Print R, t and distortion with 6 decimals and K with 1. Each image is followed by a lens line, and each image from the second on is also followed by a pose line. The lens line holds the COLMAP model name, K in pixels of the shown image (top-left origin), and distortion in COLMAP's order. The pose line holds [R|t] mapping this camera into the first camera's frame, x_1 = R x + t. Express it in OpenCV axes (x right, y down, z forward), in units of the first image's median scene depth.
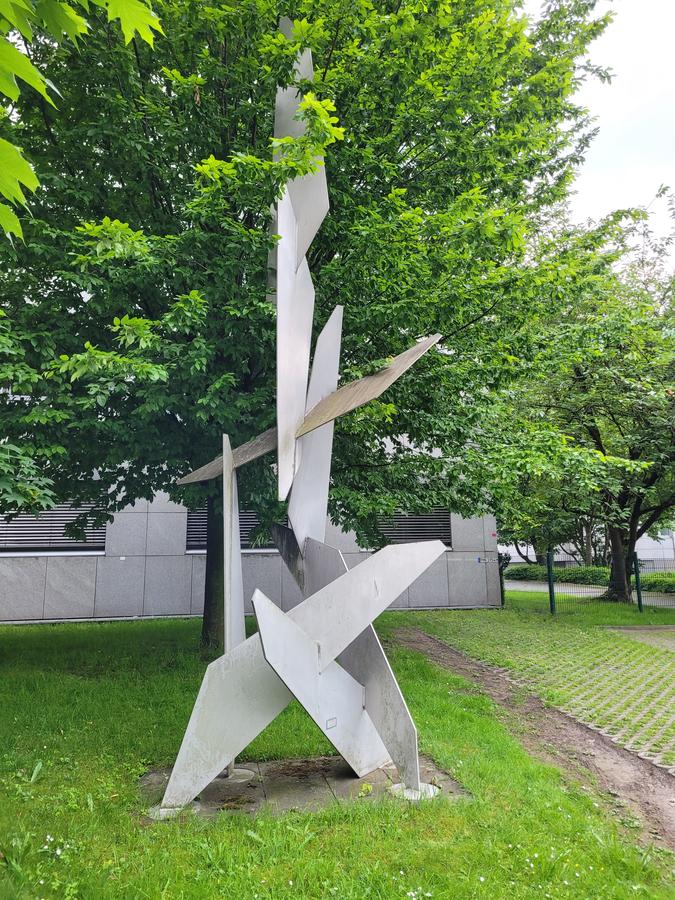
lens RADIAL K [[678.7, 0, 339.3], [0, 678.7, 447.8], [0, 0, 1]] dist [0.002321, -0.007508]
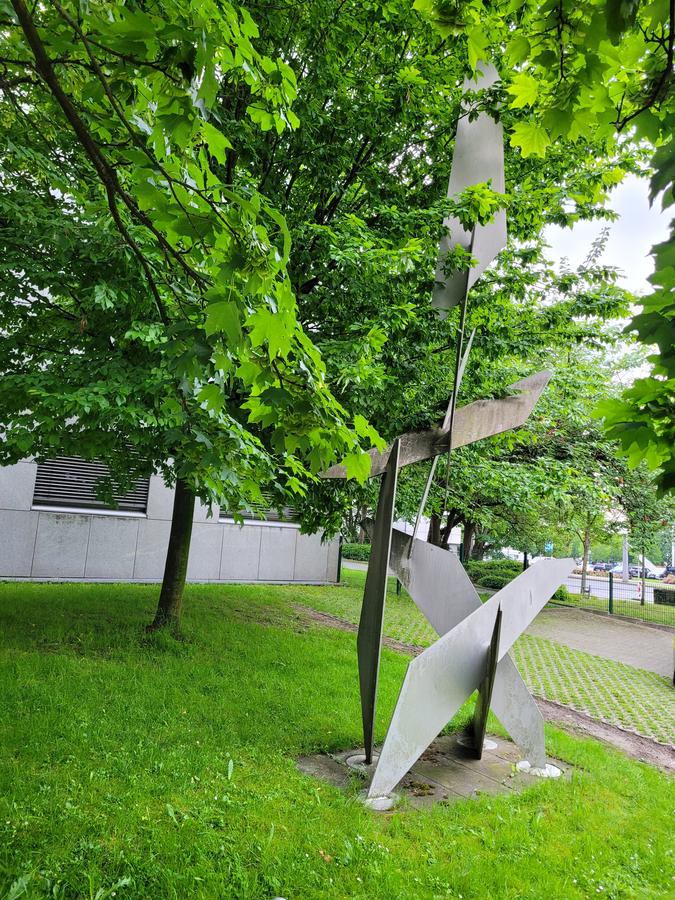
lens RADIAL K [[678.7, 0, 339.5], [0, 678.7, 451.6], [0, 0, 1]] dist [0.002321, -0.007508]
pose [[0.923096, 0.120191, 0.365304, -0.717401], [-0.141435, 0.989435, 0.031857, -0.024693], [-0.357616, -0.081074, 0.930343, 0.080910]]
